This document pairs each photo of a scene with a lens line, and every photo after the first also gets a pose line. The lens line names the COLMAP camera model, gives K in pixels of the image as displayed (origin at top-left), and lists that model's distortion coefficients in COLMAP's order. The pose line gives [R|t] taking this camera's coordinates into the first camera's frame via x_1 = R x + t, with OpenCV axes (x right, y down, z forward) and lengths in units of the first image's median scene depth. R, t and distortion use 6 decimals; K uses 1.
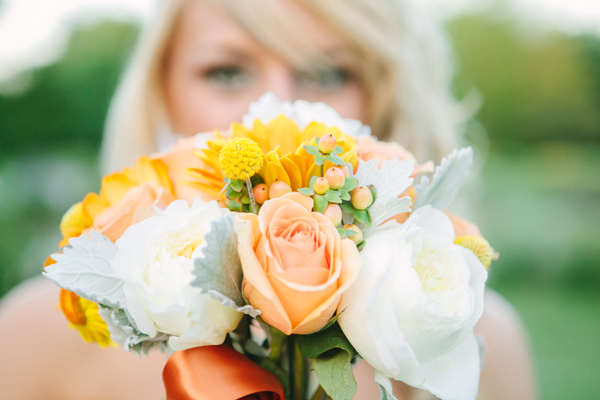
lens RADIAL K [[1200.8, 0, 300.0], [0, 1200.8, 200.0], [0, 0, 1]] dist [0.031278, 0.052289]
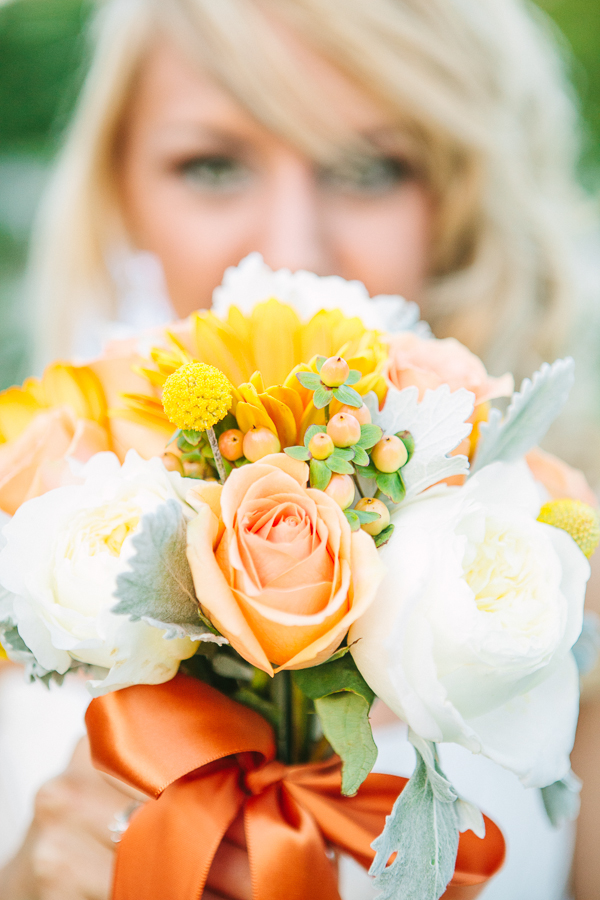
lens RADIAL K [[1801.2, 0, 300.0], [0, 1801.2, 450.0], [0, 0, 1]] dist [0.031278, 0.052289]
pose [[0.998478, 0.003800, -0.055029, 0.057258], [0.004226, 0.989421, 0.145010, -0.143537], [0.054998, -0.145022, 0.987899, 0.064045]]
